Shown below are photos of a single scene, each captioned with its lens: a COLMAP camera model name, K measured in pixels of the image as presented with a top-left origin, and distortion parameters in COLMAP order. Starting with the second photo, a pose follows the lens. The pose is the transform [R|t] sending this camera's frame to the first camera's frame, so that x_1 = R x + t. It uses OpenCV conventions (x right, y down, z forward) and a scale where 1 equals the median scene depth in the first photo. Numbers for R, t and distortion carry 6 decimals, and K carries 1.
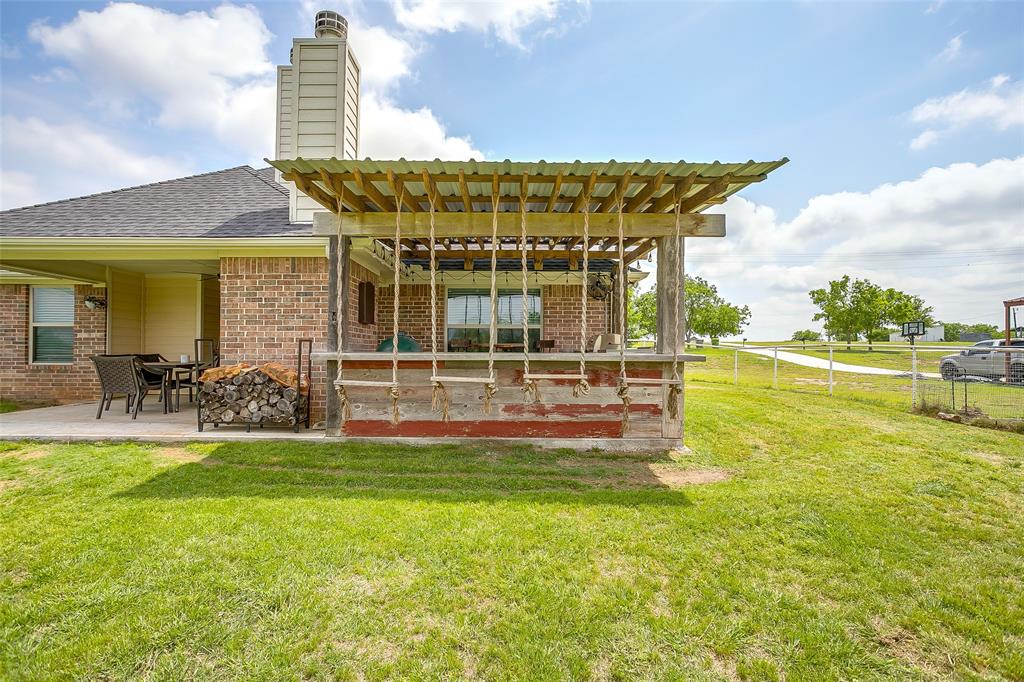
lens RADIAL K [[507.7, 0, 509.5], [0, 507.7, 339.2], [0, 0, 1]] dist [-0.040875, 0.027130]
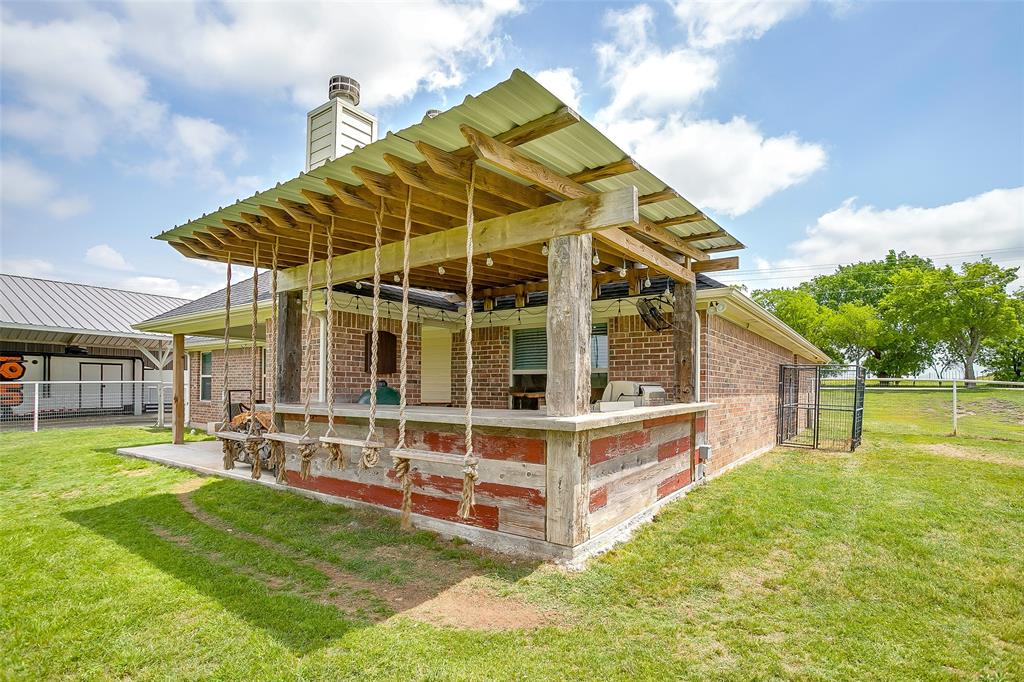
lens RADIAL K [[516.4, 0, 512.0], [0, 516.4, 382.3], [0, 0, 1]] dist [-0.023960, 0.027893]
pose [[0.802458, -0.005307, -0.596685, 0.558928], [0.010367, 0.999934, 0.005049, -0.015981], [0.596619, -0.010237, 0.802460, 0.352371]]
